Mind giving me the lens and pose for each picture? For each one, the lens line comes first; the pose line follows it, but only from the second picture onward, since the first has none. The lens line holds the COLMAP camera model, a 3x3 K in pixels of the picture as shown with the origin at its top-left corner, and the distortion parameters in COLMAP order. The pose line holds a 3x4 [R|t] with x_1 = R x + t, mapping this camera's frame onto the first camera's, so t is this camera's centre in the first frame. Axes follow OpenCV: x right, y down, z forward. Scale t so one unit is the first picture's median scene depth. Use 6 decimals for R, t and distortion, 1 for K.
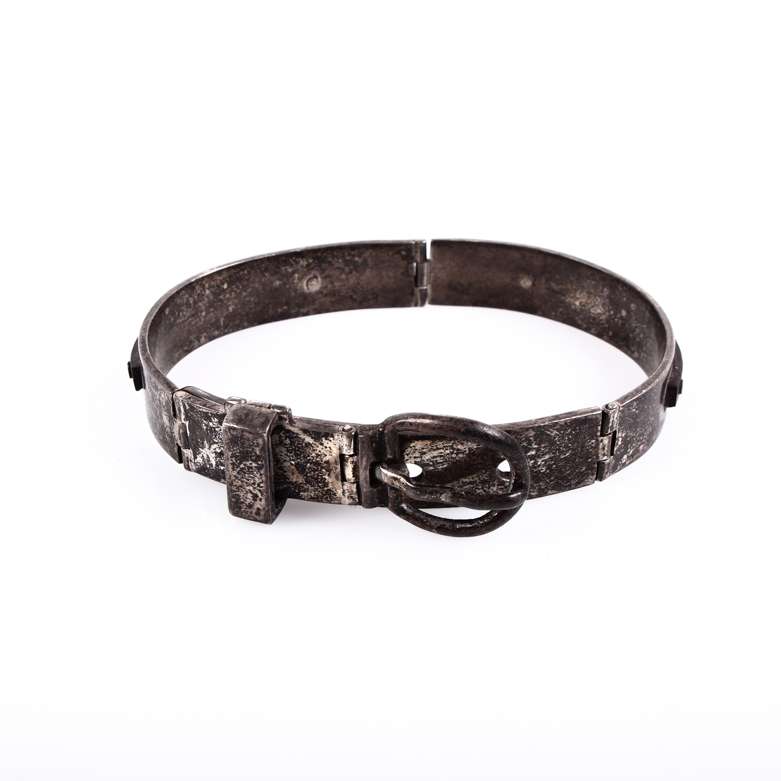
lens RADIAL K [[1517.0, 0, 390.5], [0, 1517.0, 390.5], [0, 0, 1]] dist [-0.173262, 0.008220]
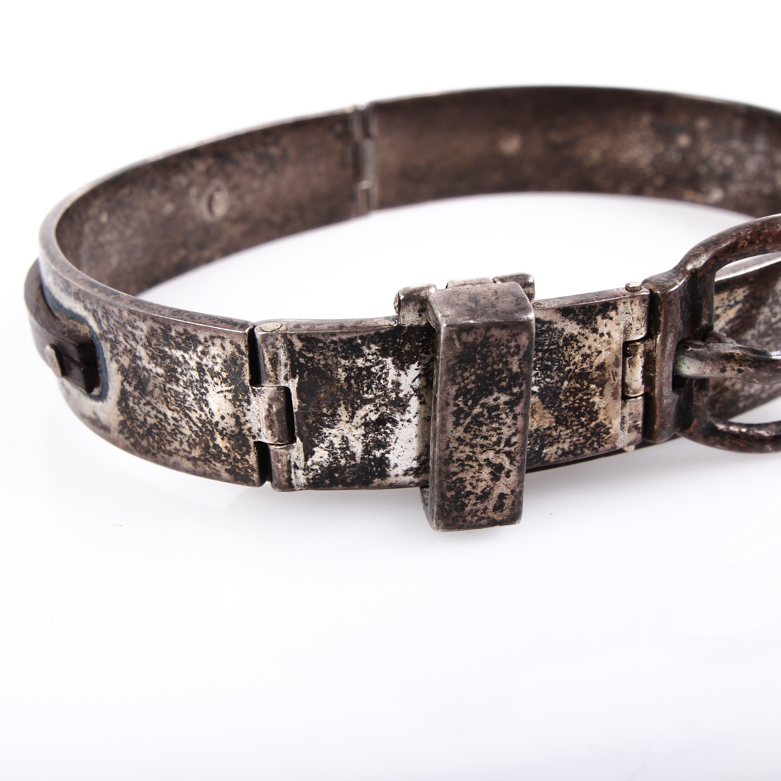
lens RADIAL K [[1517.0, 0, 390.5], [0, 1517.0, 390.5], [0, 0, 1]] dist [-0.173262, 0.008220]
pose [[0.843009, -0.233990, 0.484339, -0.352078], [0.296892, 0.953255, -0.056221, 0.061757], [-0.448543, 0.191191, 0.873072, 0.565722]]
